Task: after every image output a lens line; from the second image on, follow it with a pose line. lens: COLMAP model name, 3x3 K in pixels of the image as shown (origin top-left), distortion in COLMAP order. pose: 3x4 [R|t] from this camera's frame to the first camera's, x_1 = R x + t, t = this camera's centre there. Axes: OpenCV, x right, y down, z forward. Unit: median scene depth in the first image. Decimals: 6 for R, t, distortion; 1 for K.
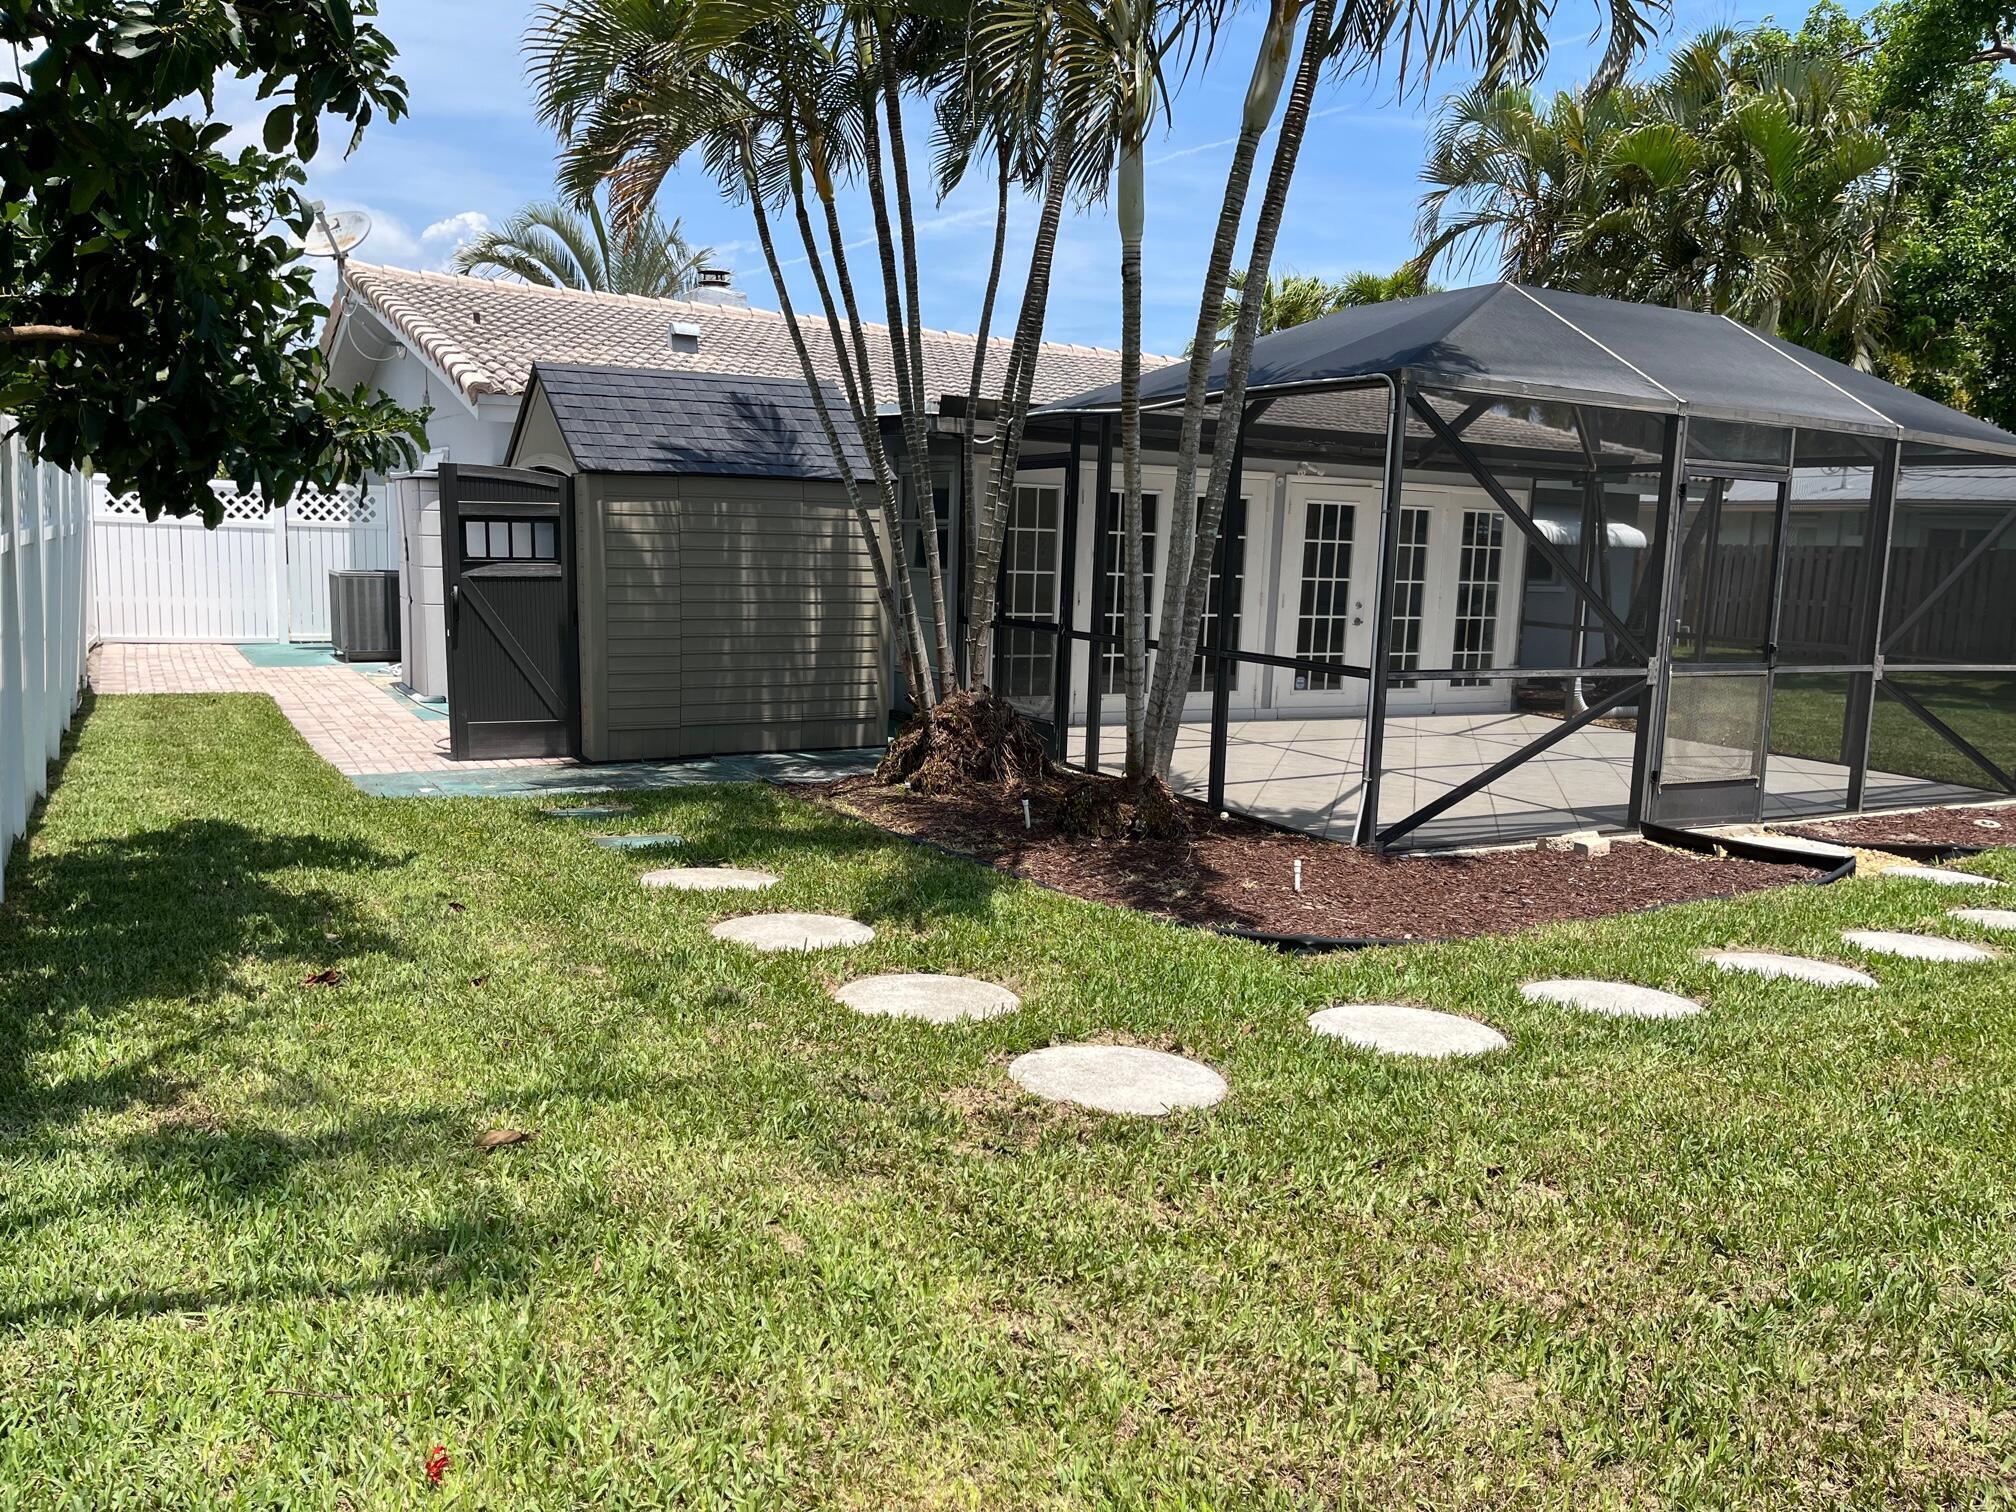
lens RADIAL K [[1541.1, 0, 1004.9], [0, 1541.1, 758.2], [0, 0, 1]] dist [0.086415, -0.113448]
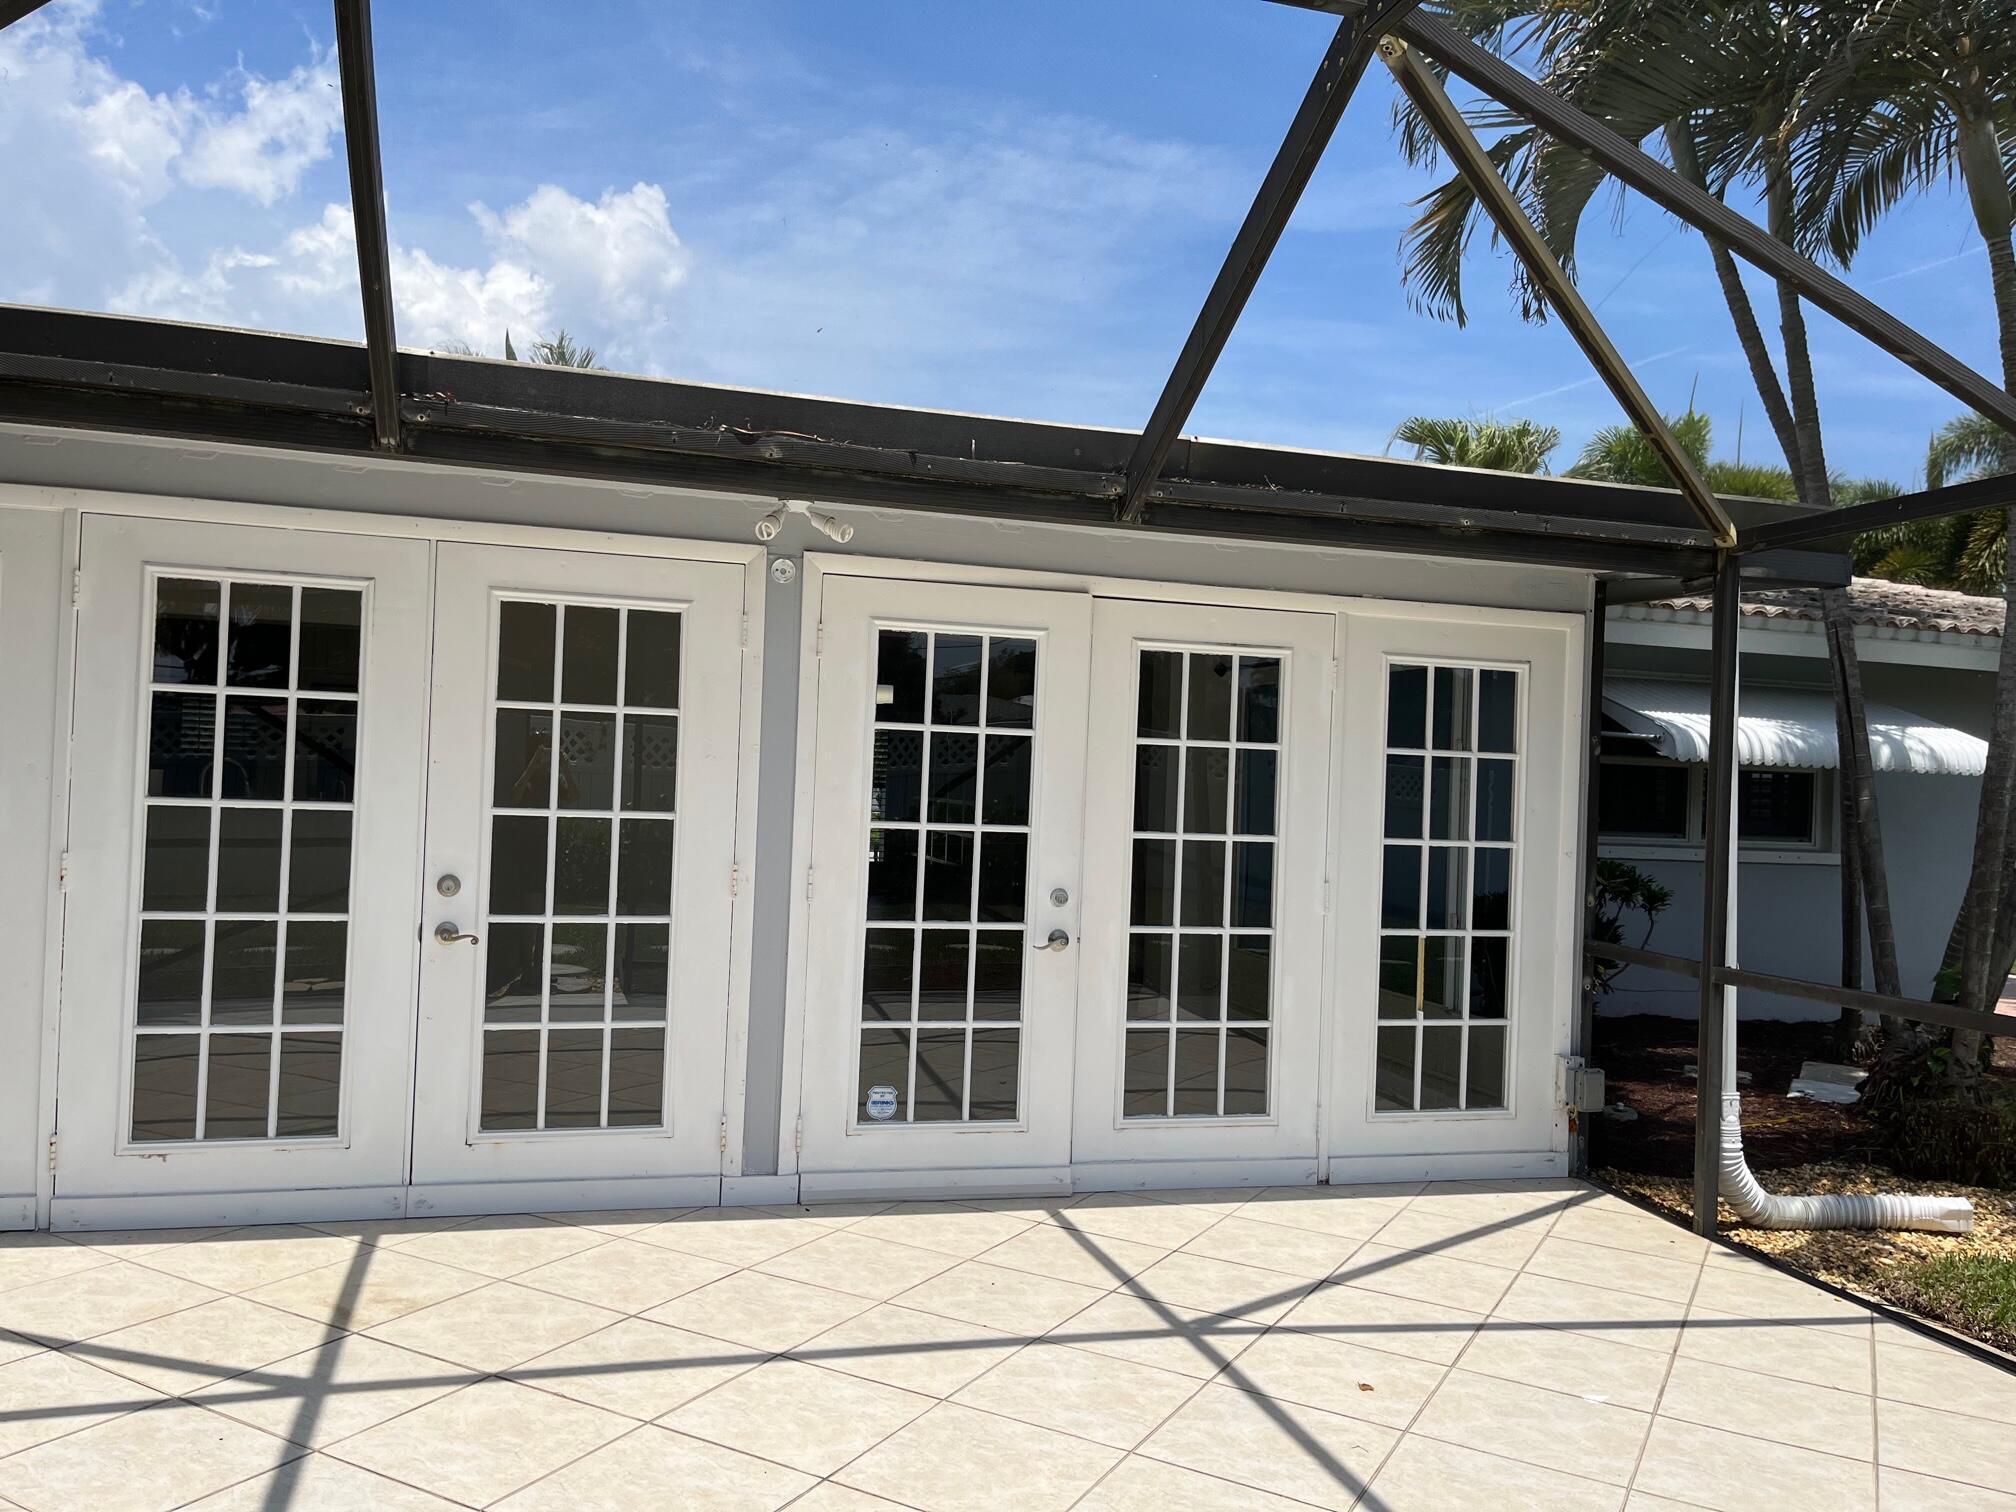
lens RADIAL K [[1541.1, 0, 1006.3], [0, 1541.1, 748.9], [0, 0, 1]] dist [0.086415, -0.113448]
pose [[0.973110, -0.000025, -0.230340, 0.302042], [-0.037873, 0.986372, -0.160110, -0.073104], [0.227205, 0.164528, 0.959848, 0.624825]]
